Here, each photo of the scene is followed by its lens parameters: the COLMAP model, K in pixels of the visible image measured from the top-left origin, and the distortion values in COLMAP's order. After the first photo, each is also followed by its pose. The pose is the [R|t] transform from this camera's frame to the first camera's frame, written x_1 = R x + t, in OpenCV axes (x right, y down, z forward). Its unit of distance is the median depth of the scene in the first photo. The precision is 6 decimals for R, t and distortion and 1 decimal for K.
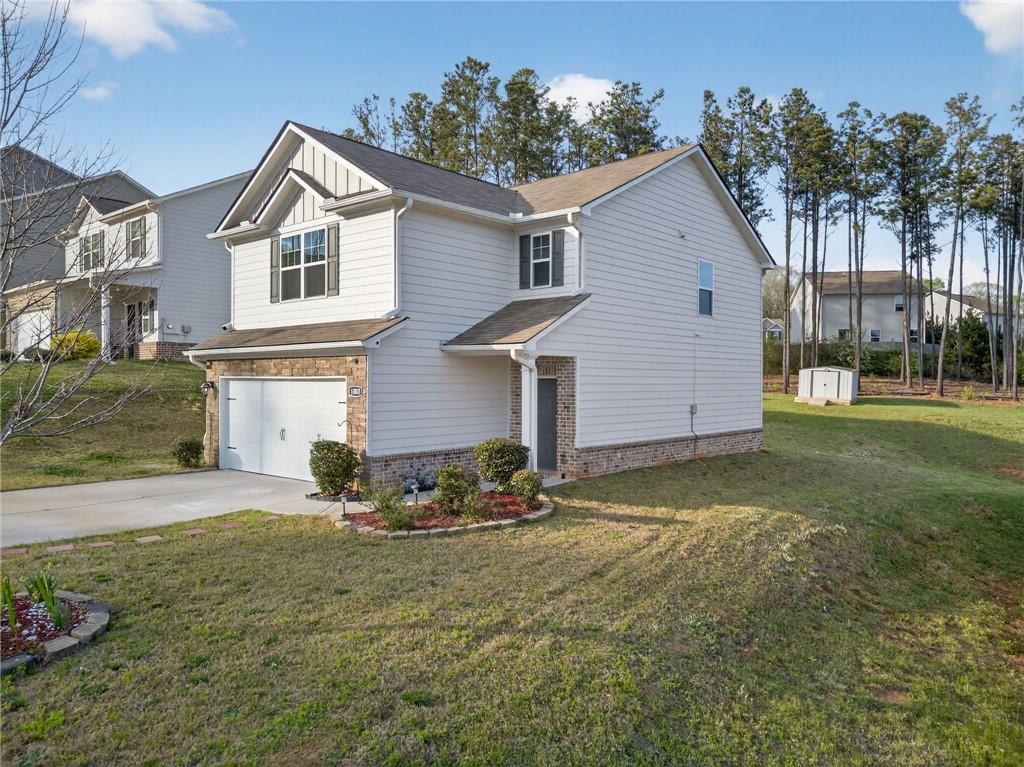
lens RADIAL K [[719.2, 0, 506.6], [0, 719.2, 381.1], [0, 0, 1]] dist [0.067302, -0.055646]
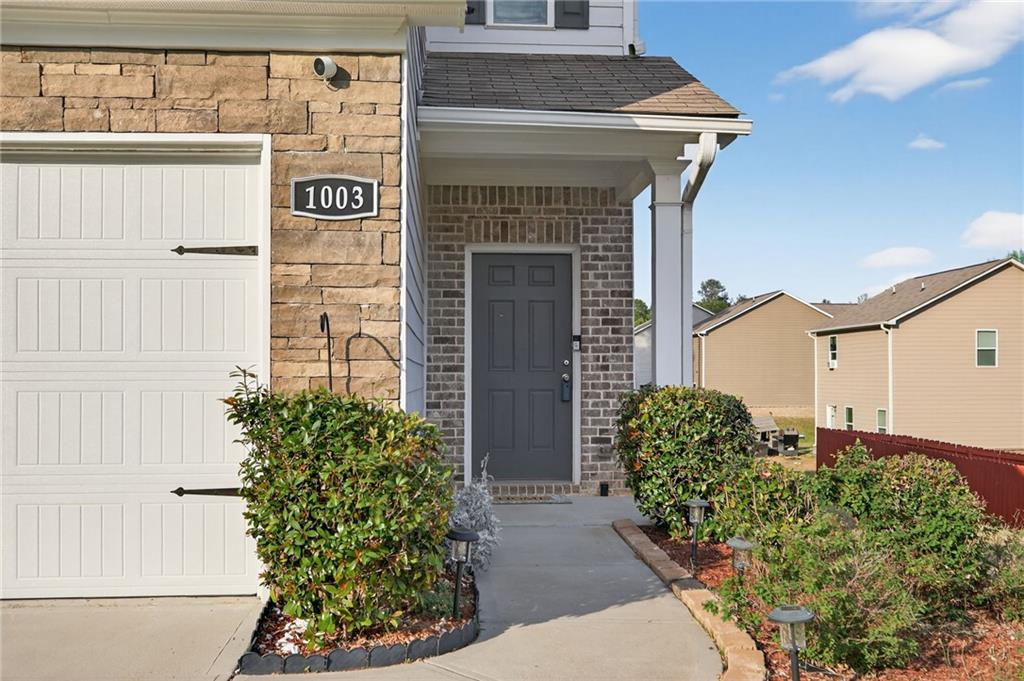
lens RADIAL K [[994.5, 0, 513.8], [0, 994.5, 362.8], [0, 0, 1]] dist [-0.020224, -0.008735]
pose [[0.702745, 0.004781, 0.711426, -0.348810], [0.003123, 0.999947, -0.009806, 0.063292], [-0.711435, 0.009113, 0.702693, 0.617284]]
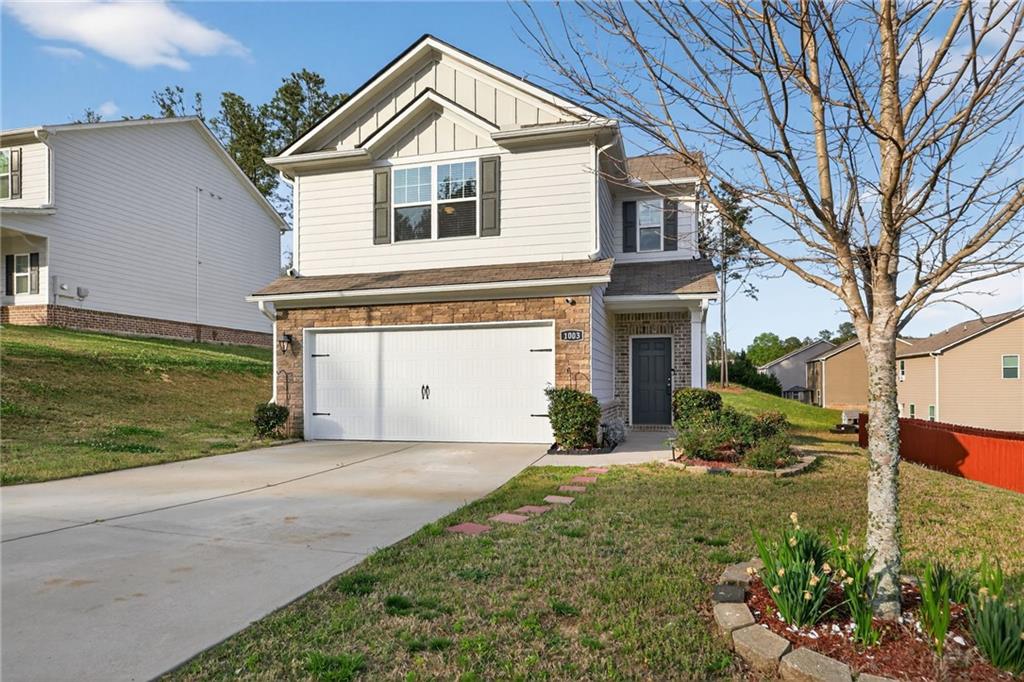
lens RADIAL K [[589.2, 0, 511.4], [0, 589.2, 381.3], [0, 0, 1]] dist [0.002246, 0.000879]
pose [[0.895963, -0.003215, 0.444117, -0.519623], [0.007353, 0.999944, -0.007595, 0.065436], [-0.444068, 0.010070, 0.895936, 0.319141]]
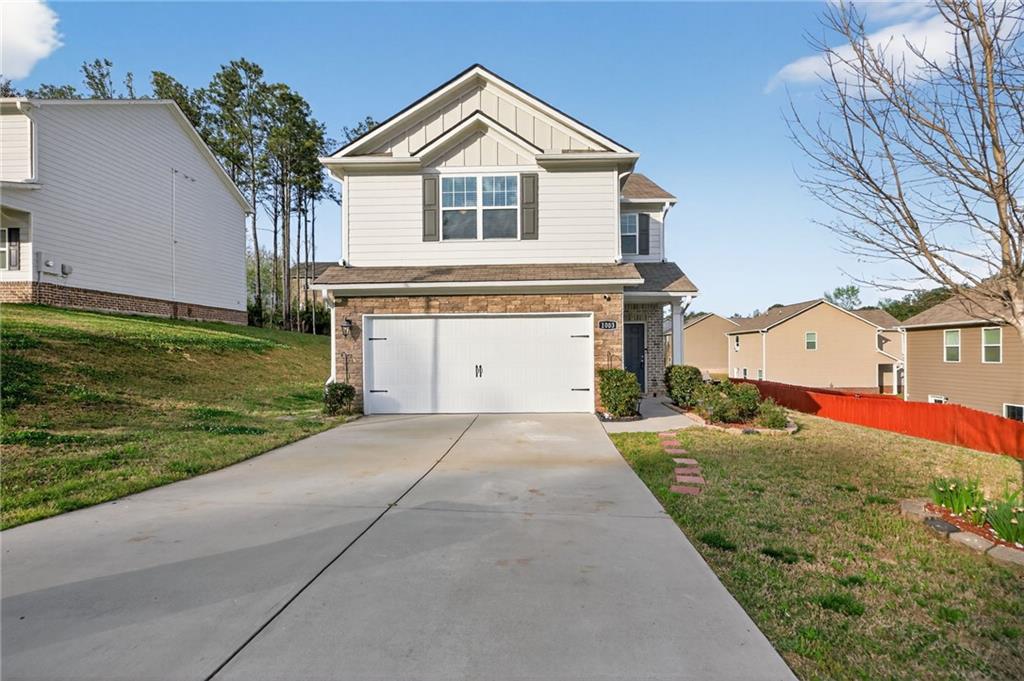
lens RADIAL K [[504.9, 0, 519.0], [0, 504.9, 353.7], [0, 0, 1]] dist [-0.003823, -0.000418]
pose [[0.773163, -0.011173, 0.634109, -0.699004], [0.011130, 0.999930, 0.004047, 0.046074], [-0.634110, 0.003929, 0.773233, 0.412313]]
